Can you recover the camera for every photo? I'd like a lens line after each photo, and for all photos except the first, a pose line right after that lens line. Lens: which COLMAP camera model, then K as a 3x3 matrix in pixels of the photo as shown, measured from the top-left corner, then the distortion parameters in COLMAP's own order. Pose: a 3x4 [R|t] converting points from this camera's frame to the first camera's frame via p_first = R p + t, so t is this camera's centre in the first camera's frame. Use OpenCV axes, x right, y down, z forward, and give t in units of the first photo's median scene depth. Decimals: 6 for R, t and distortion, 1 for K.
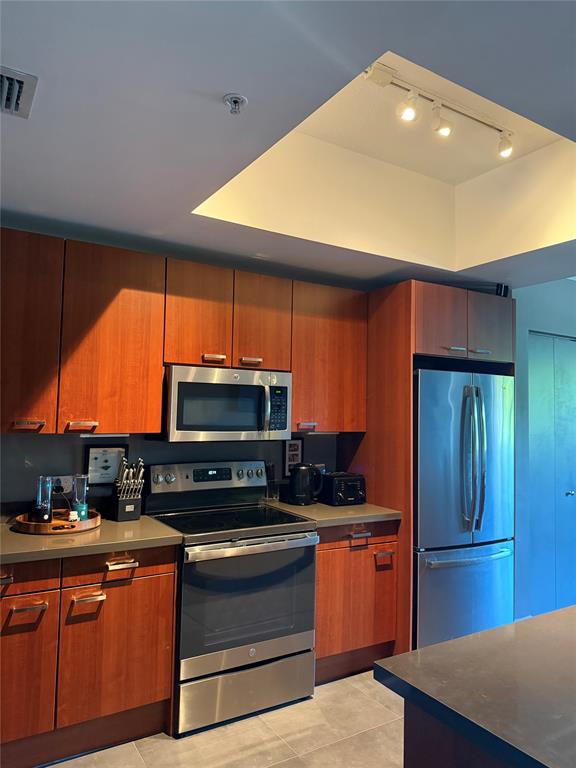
lens RADIAL K [[535.5, 0, 288.0], [0, 535.5, 384.0], [0, 0, 1]] dist [0.088415, -0.125595]
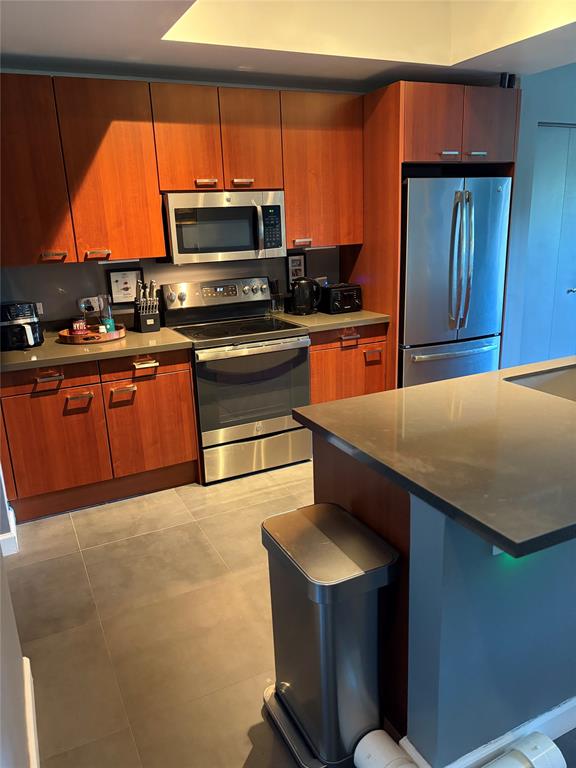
lens RADIAL K [[559.7, 0, 288.0], [0, 559.7, 384.0], [0, 0, 1]] dist [0.053689, -0.076152]
pose [[0.993759, -0.033048, -0.106539, 0.133797], [0.066067, 0.943942, 0.323434, -0.022235], [0.089878, -0.328454, 0.940234, -0.180904]]
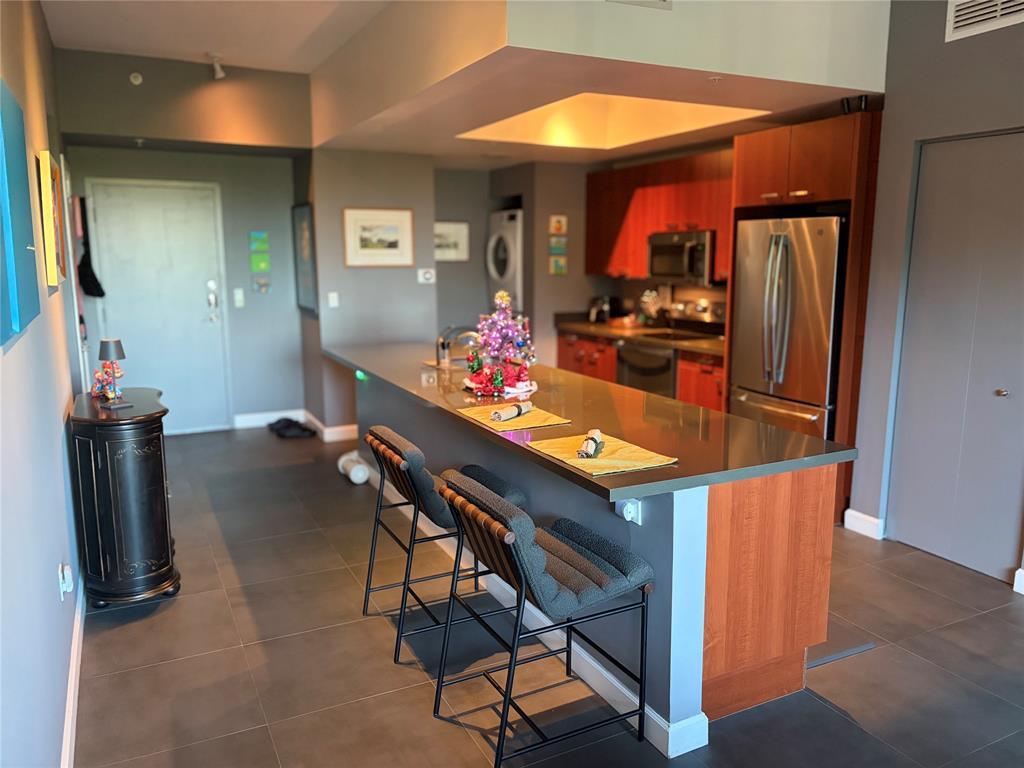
lens RADIAL K [[784.8, 0, 512.0], [0, 784.8, 384.0], [0, 0, 1]] dist [-0.004656, -0.004911]
pose [[-0.085018, 0.143943, -0.985927, 2.097621], [0.059242, 0.988490, 0.139208, 0.054447], [0.994617, -0.046573, -0.092567, 0.767246]]
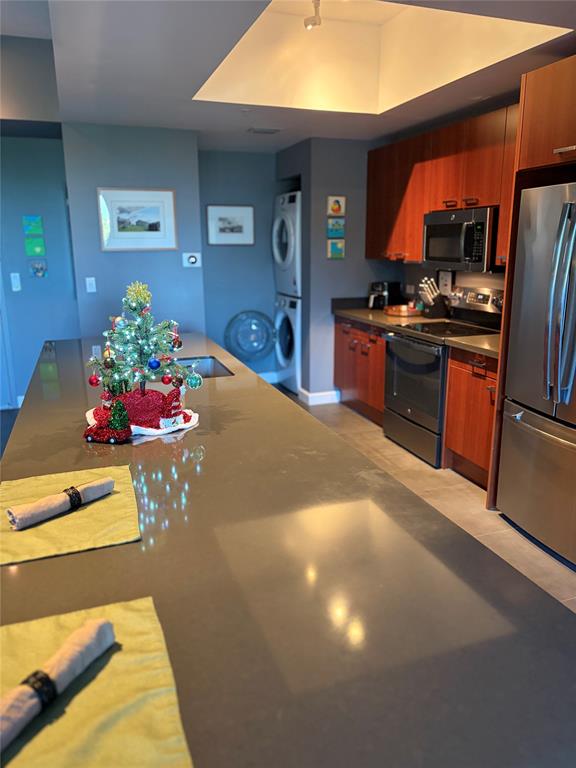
lens RADIAL K [[588.6, 0, 288.0], [0, 588.6, 384.0], [0, 0, 1]] dist [-0.004656, -0.004911]
pose [[-0.215424, 0.211269, -0.953393, 1.400960], [0.059309, 0.977344, 0.203176, 0.067257], [0.974718, -0.012776, -0.223074, 0.953714]]
